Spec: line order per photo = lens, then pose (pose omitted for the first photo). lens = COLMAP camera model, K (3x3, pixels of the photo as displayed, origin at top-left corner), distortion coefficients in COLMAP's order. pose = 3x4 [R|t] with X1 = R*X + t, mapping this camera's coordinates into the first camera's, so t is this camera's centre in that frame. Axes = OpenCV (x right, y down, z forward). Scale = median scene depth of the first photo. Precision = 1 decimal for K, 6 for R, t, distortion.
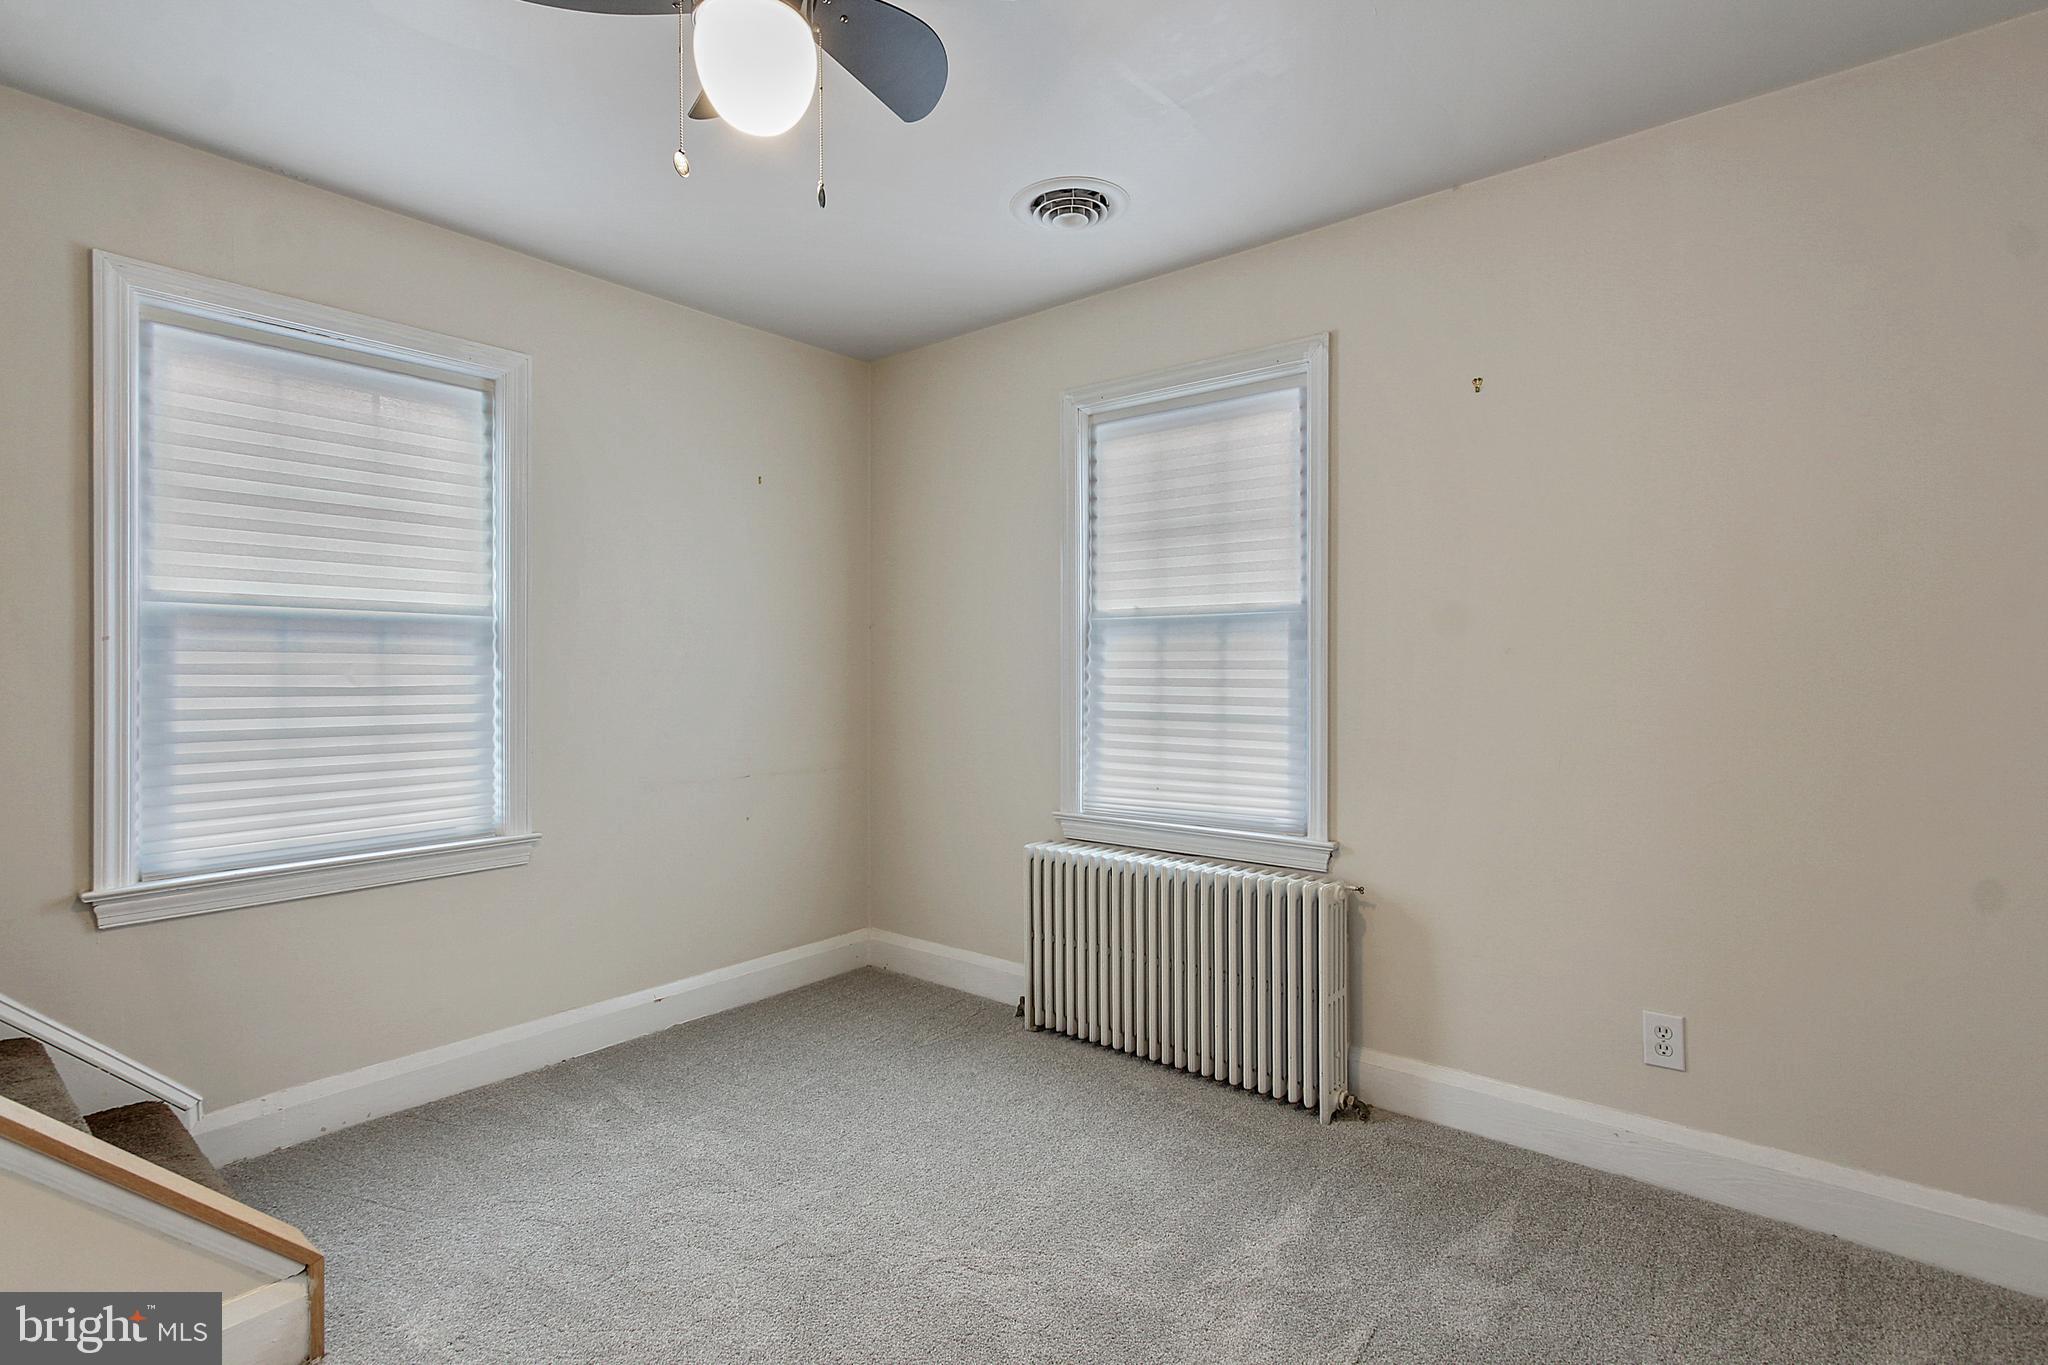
lens RADIAL K [[945.4, 0, 1028.9], [0, 945.4, 666.0], [0, 0, 1]] dist [0.000624, 0.000866]
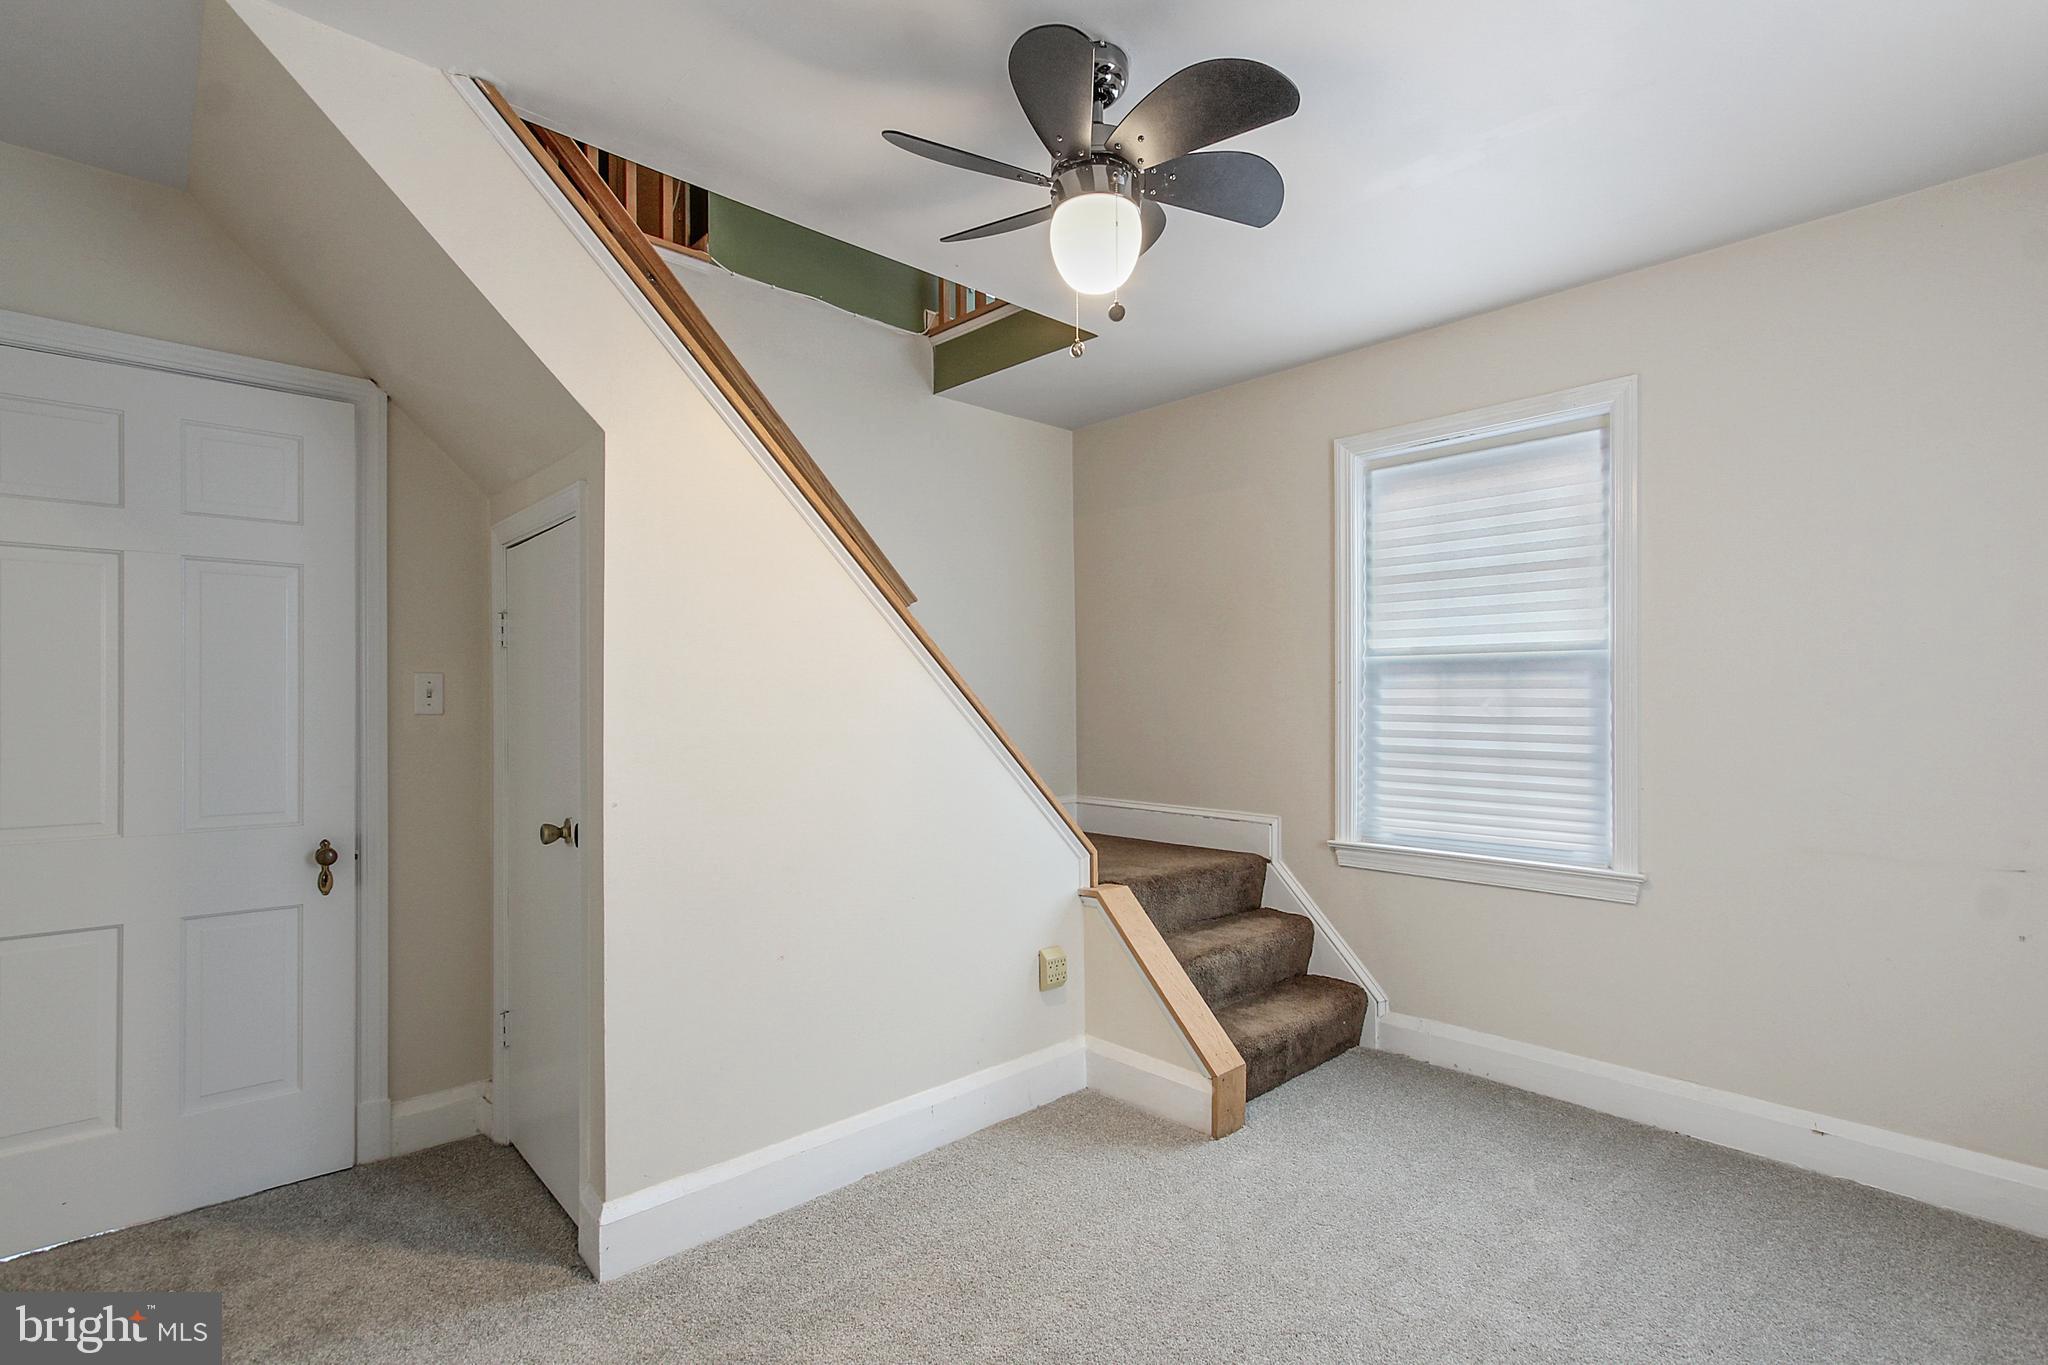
lens RADIAL K [[966.3, 0, 1024.6], [0, 966.3, 677.8], [0, 0, 1]] dist [0.001085, 0.000159]
pose [[-0.127637, -0.008855, -0.991781, 0.475203], [0.014123, 0.999843, -0.010744, -0.018207], [0.991720, -0.015378, -0.127491, 0.463142]]
